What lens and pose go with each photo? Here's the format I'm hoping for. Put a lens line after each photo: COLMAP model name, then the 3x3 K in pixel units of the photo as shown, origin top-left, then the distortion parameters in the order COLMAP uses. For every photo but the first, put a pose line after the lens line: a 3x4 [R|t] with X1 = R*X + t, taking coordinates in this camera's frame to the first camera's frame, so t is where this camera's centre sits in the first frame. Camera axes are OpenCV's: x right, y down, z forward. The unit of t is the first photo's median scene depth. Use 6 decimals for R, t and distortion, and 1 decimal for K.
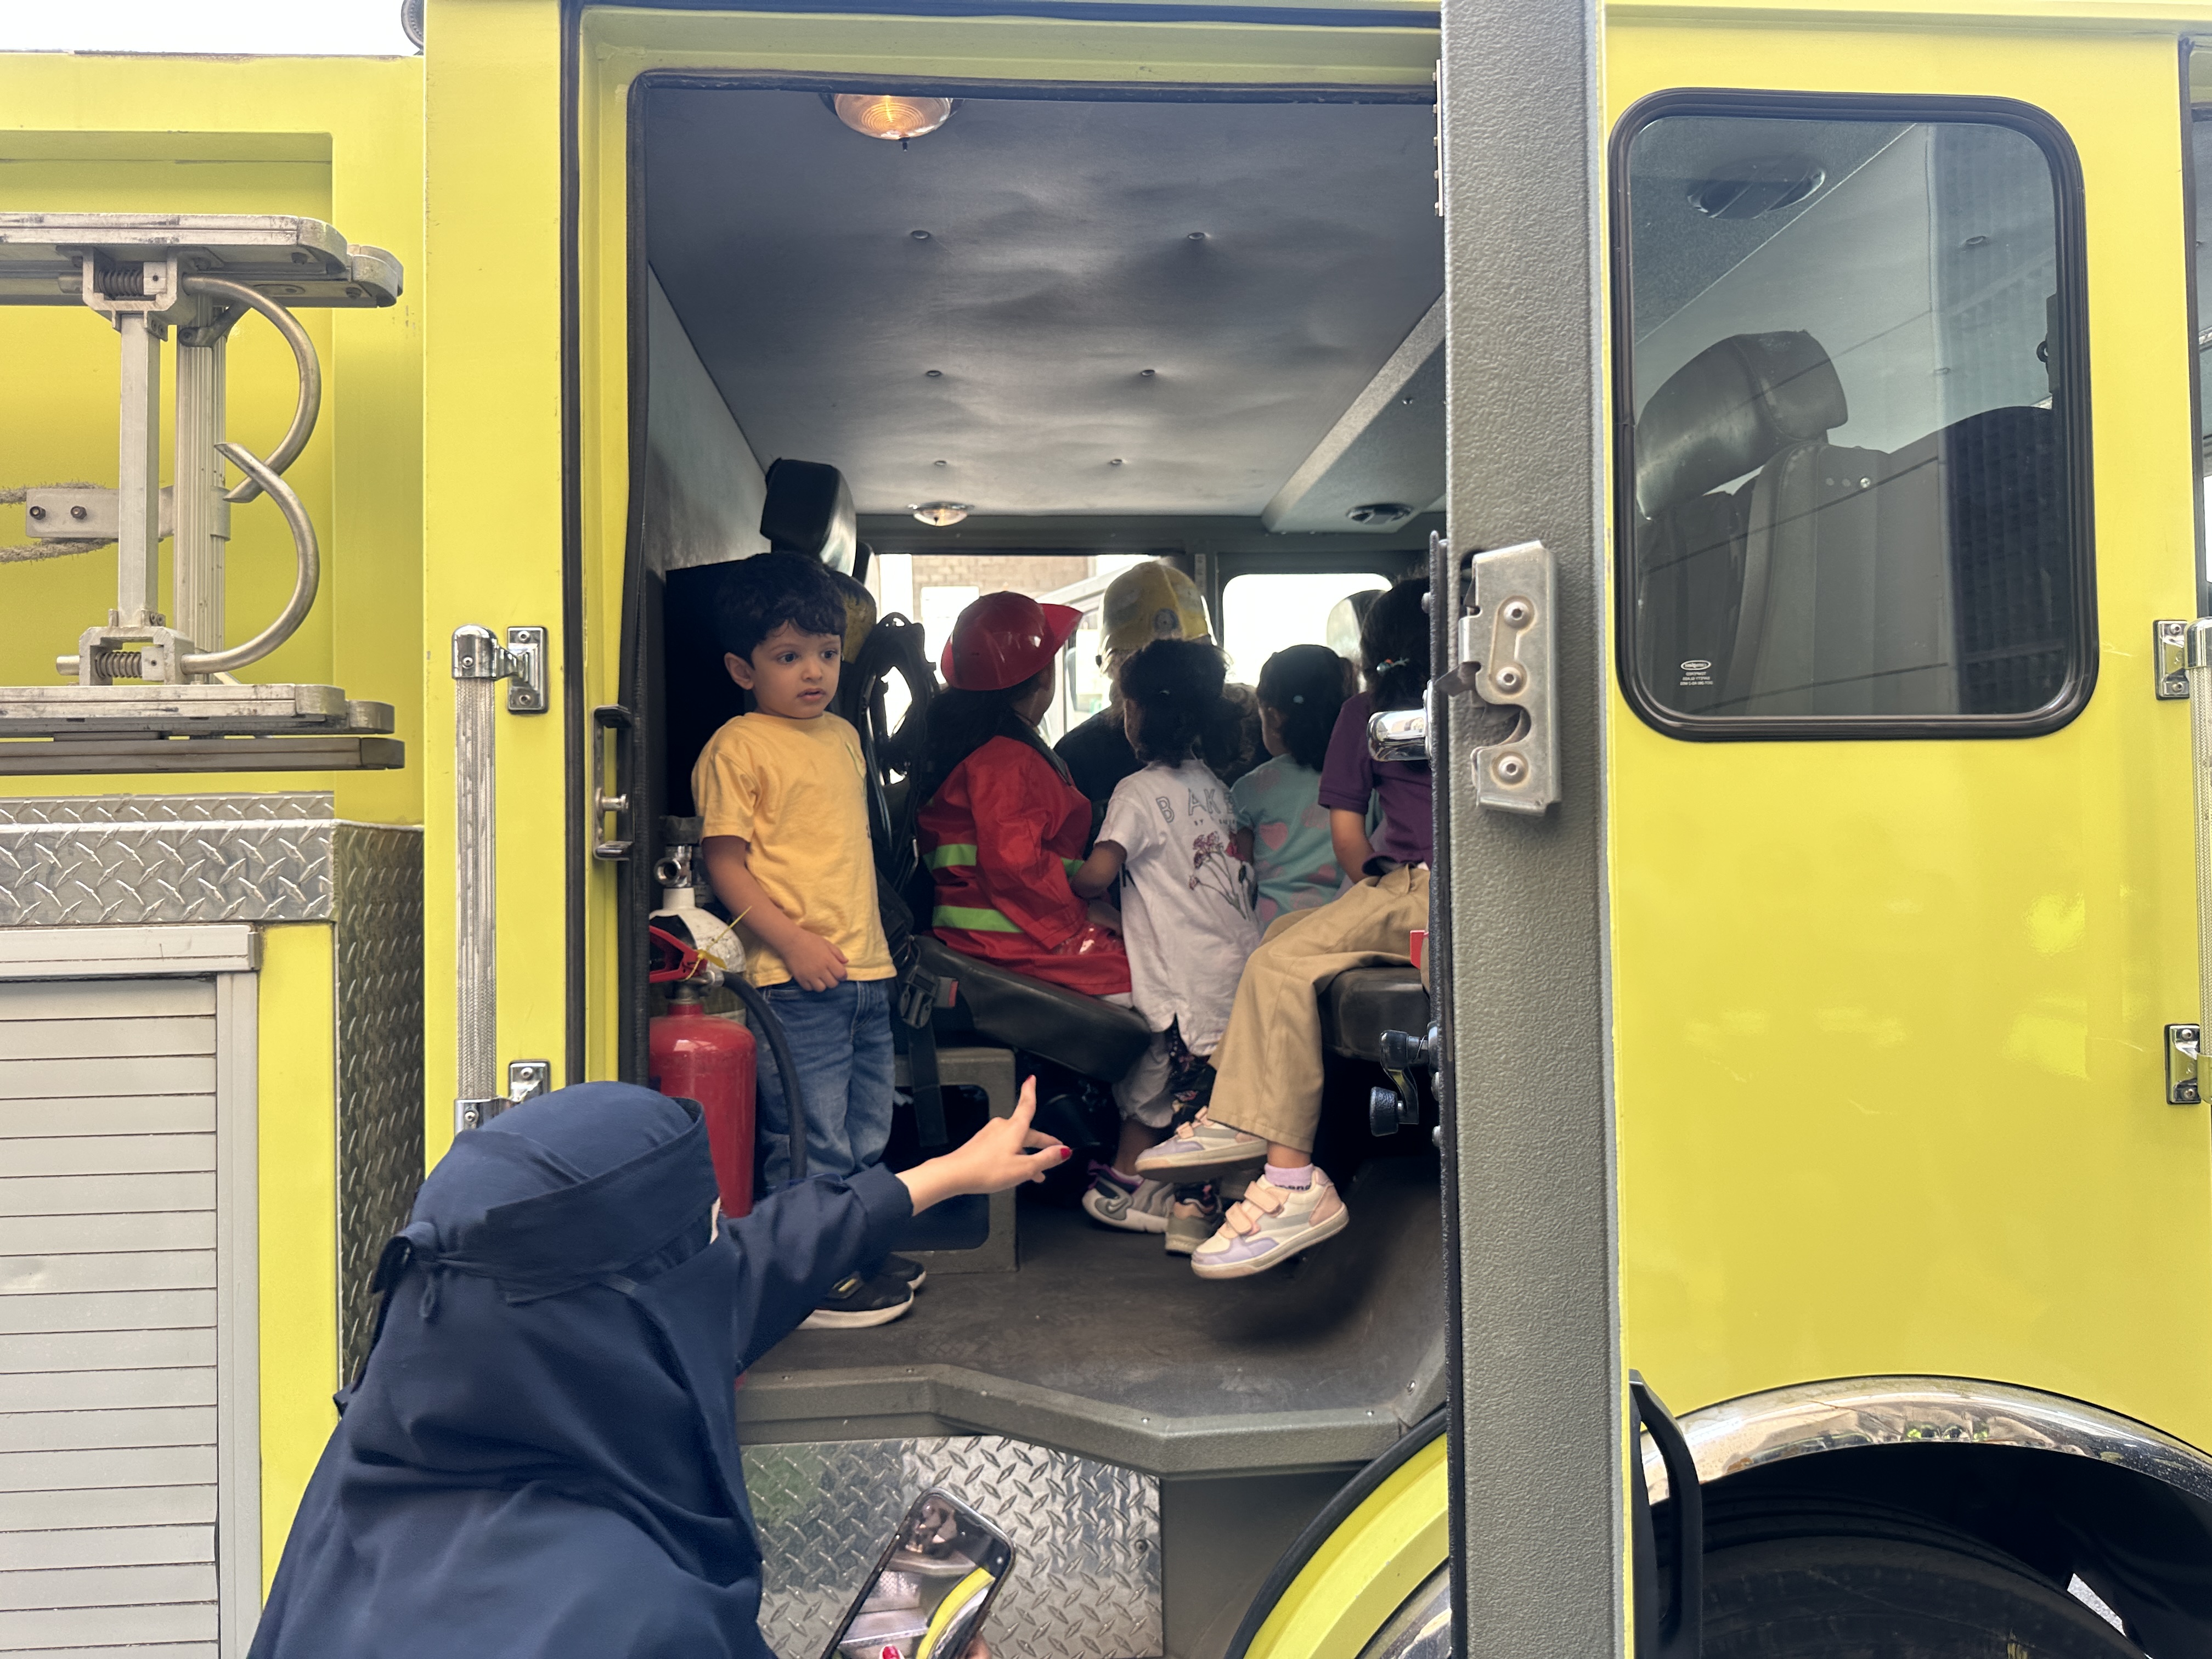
lens RADIAL K [[1549.5, 0, 1118.7], [0, 1549.5, 805.8], [0, 0, 1]] dist [0.033436, -0.061353]
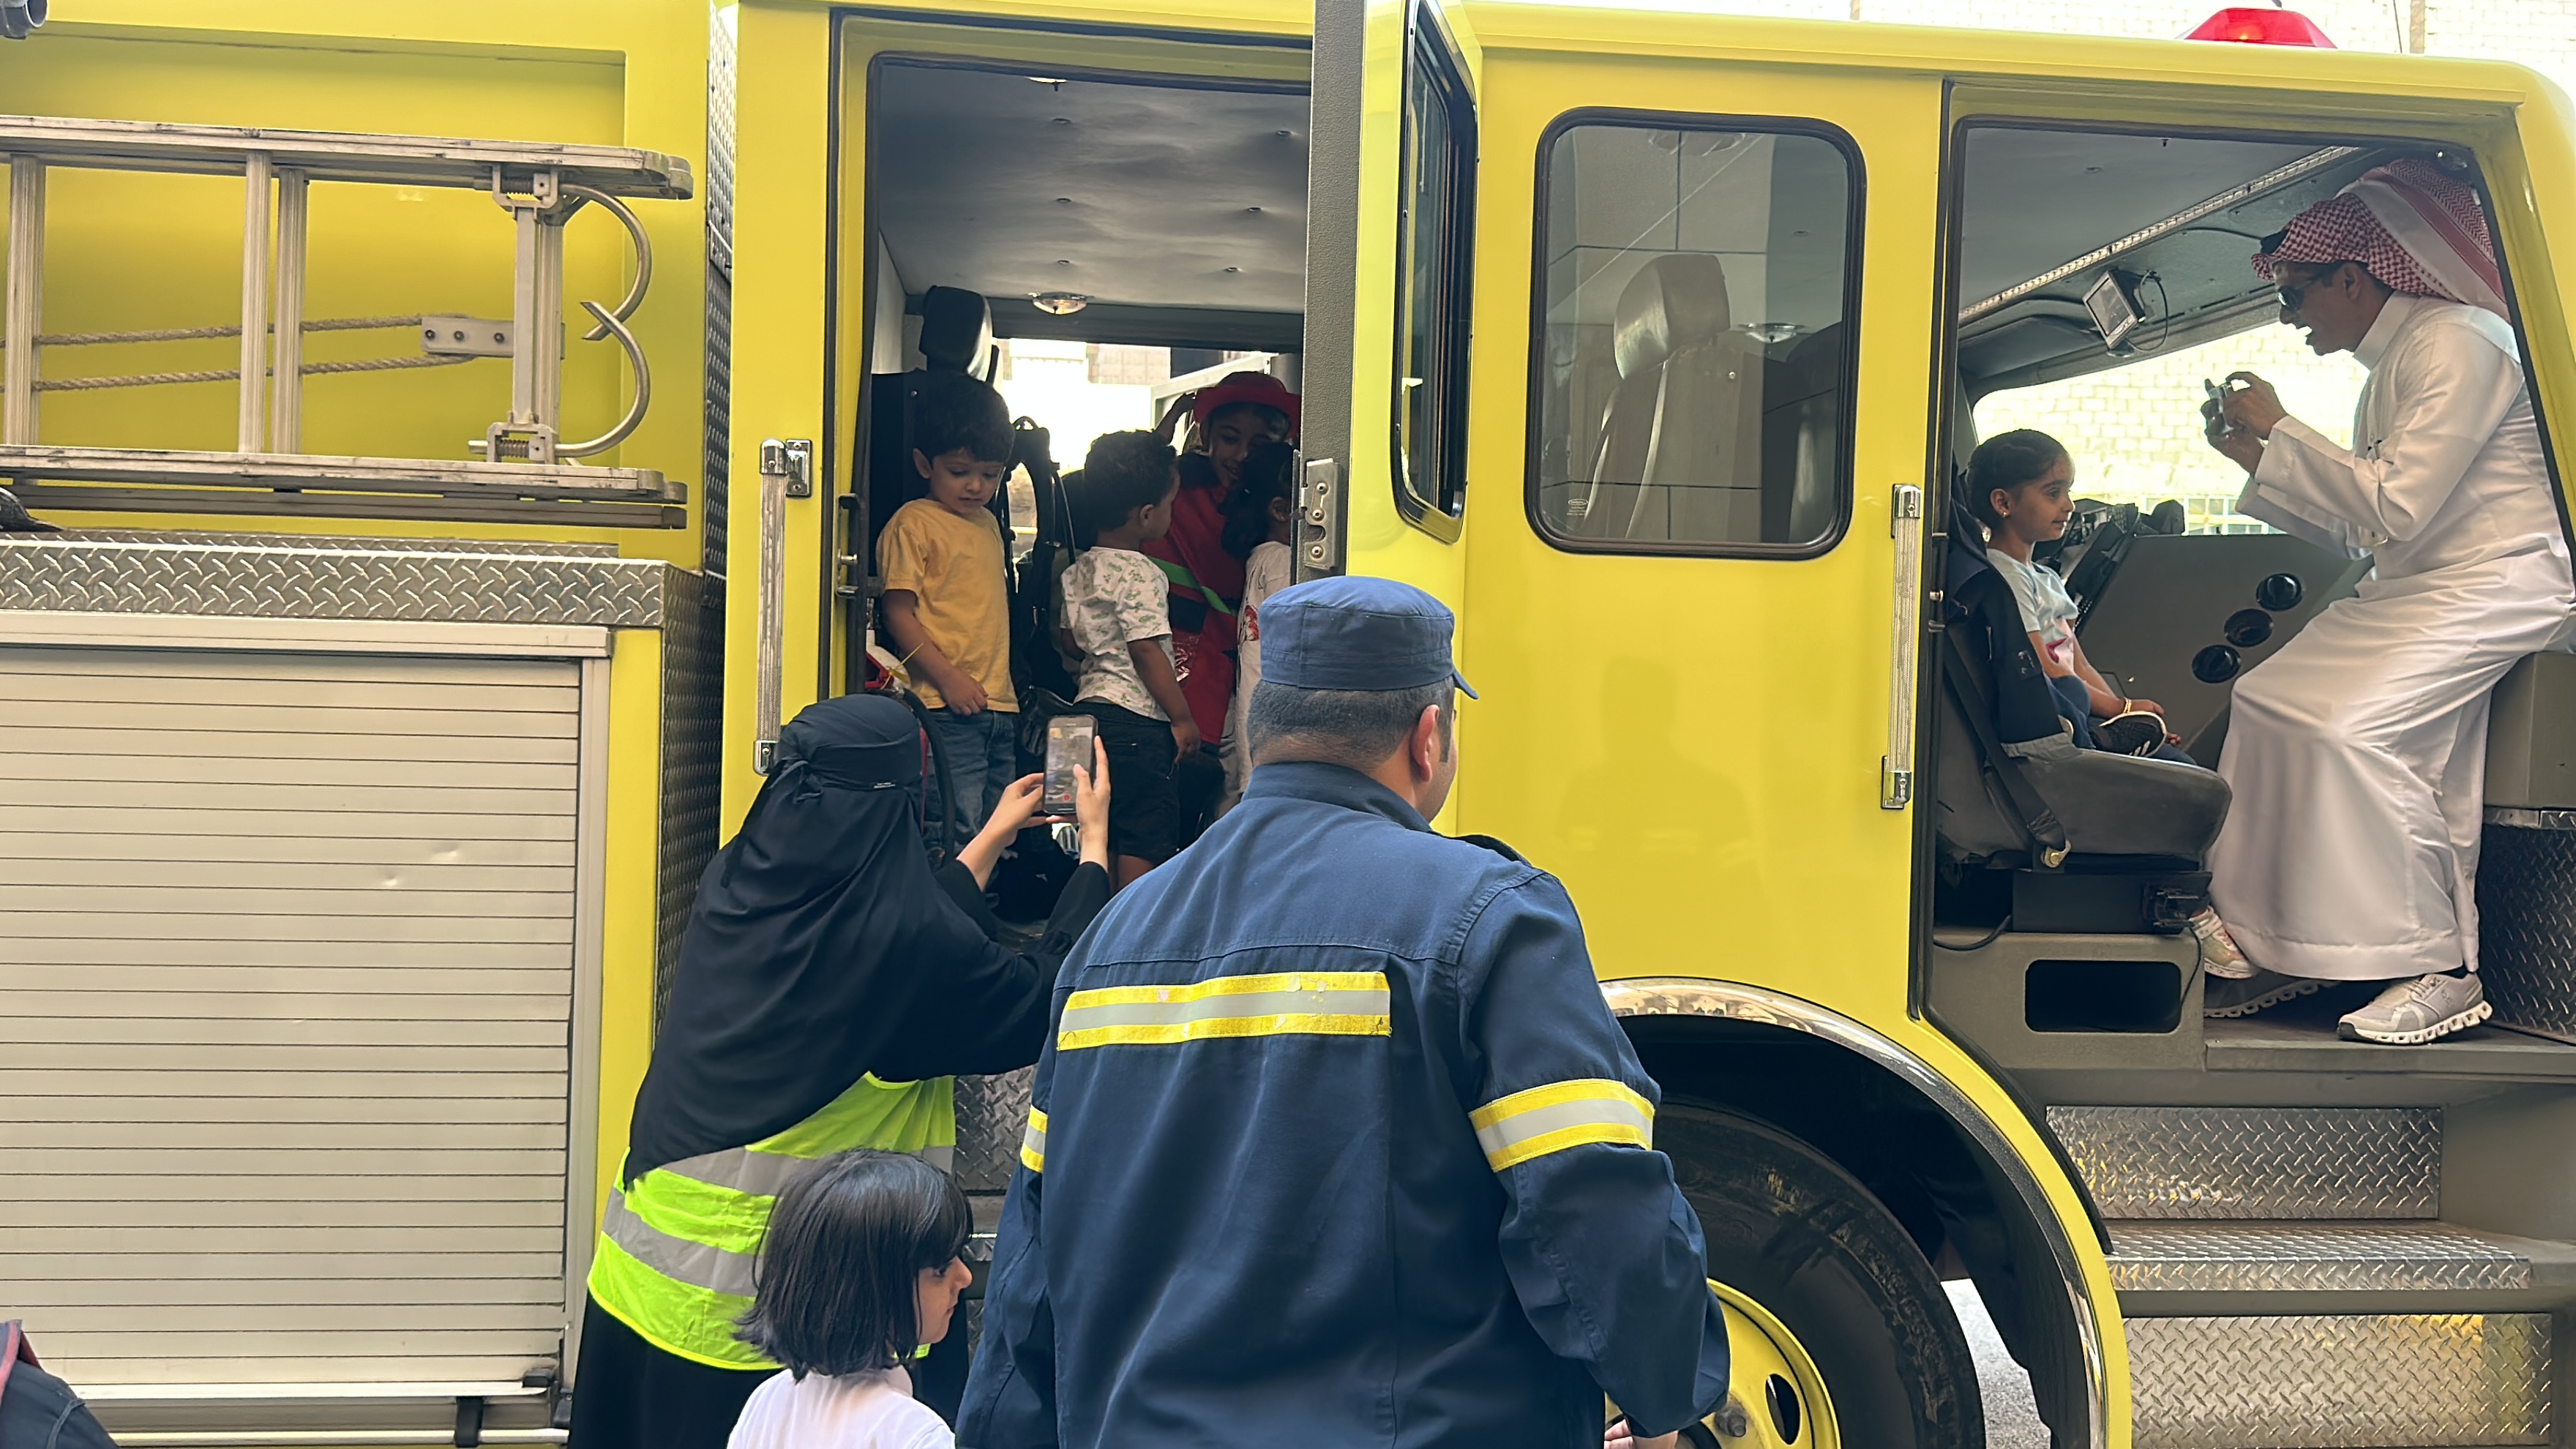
lens RADIAL K [[2217.6, 0, 1358.2], [0, 2217.6, 728.7], [0, 0, 1]] dist [0.193847, -0.410654]
pose [[0.998379, 0.042945, 0.037352, 0.092481], [-0.044468, 0.998171, 0.040950, 0.051717], [-0.035525, -0.042544, 0.998463, -1.197477]]
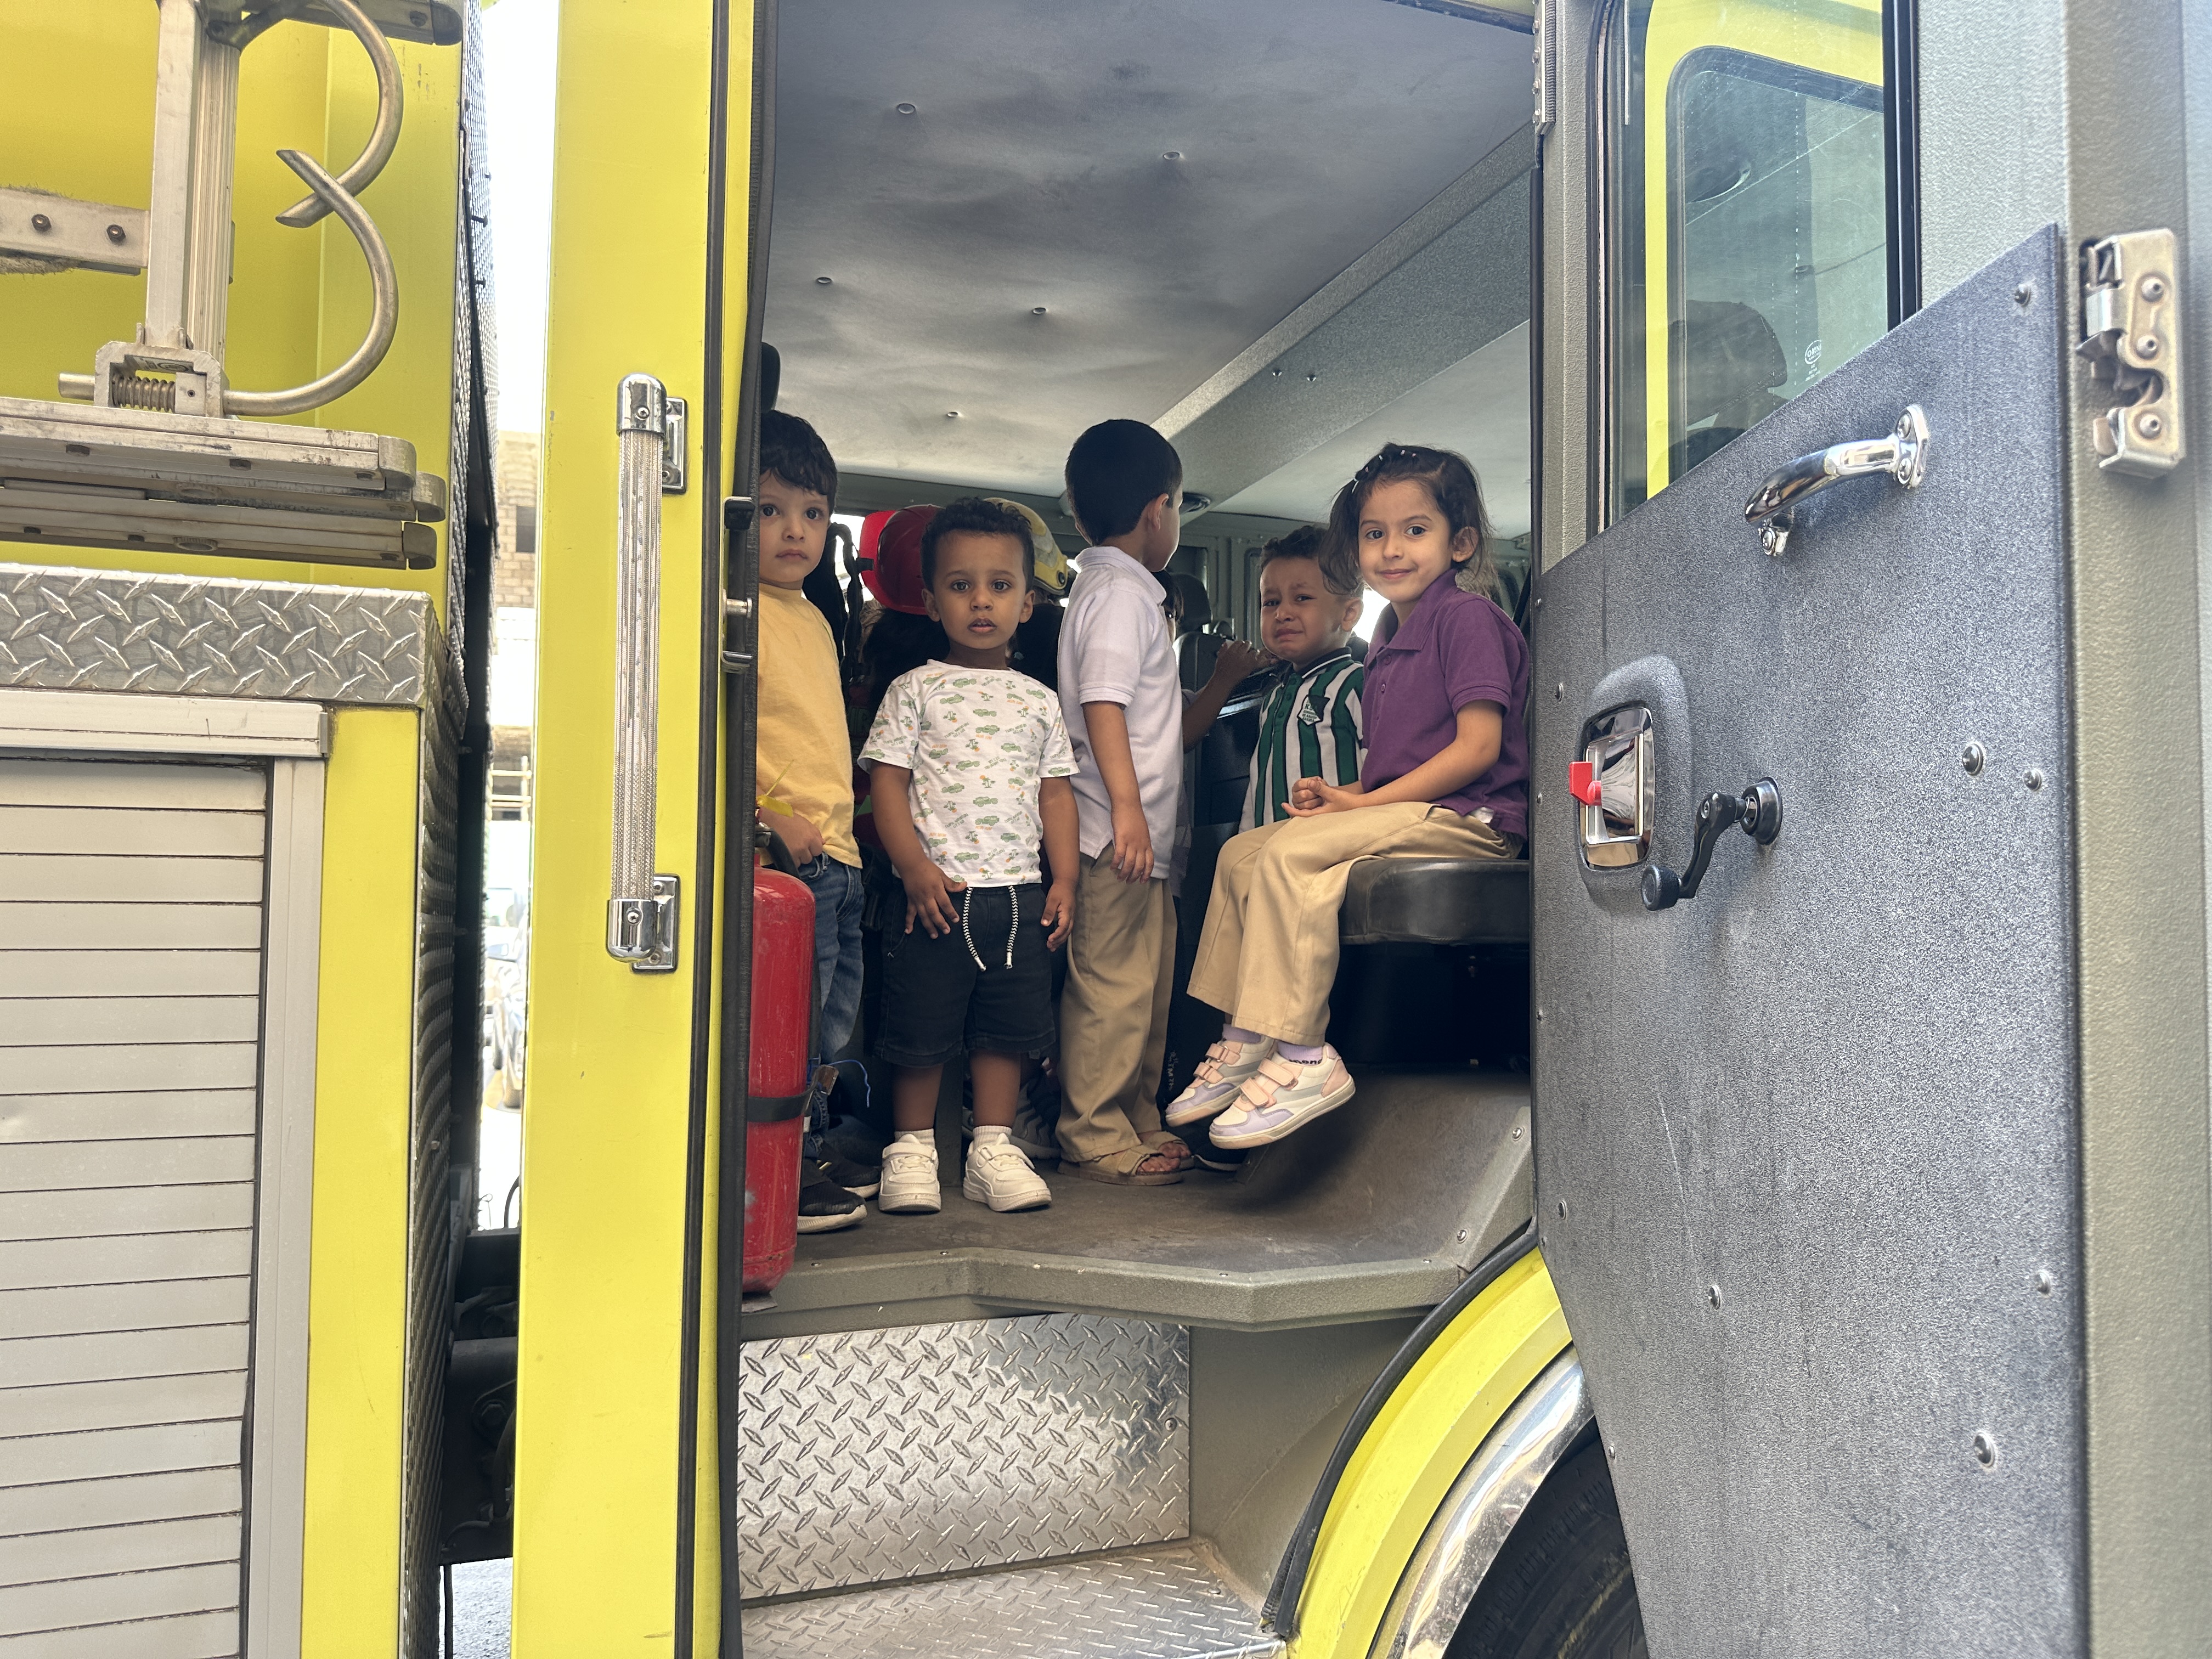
lens RADIAL K [[1542.5, 0, 1102.2], [0, 1542.5, 835.6], [0, 0, 1]] dist [0.000406, -0.009587]
pose [[0.963406, 0.036960, 0.265486, -0.359591], [-0.031345, 0.999187, -0.025356, 0.153344], [-0.266207, 0.016106, 0.963781, 0.069903]]
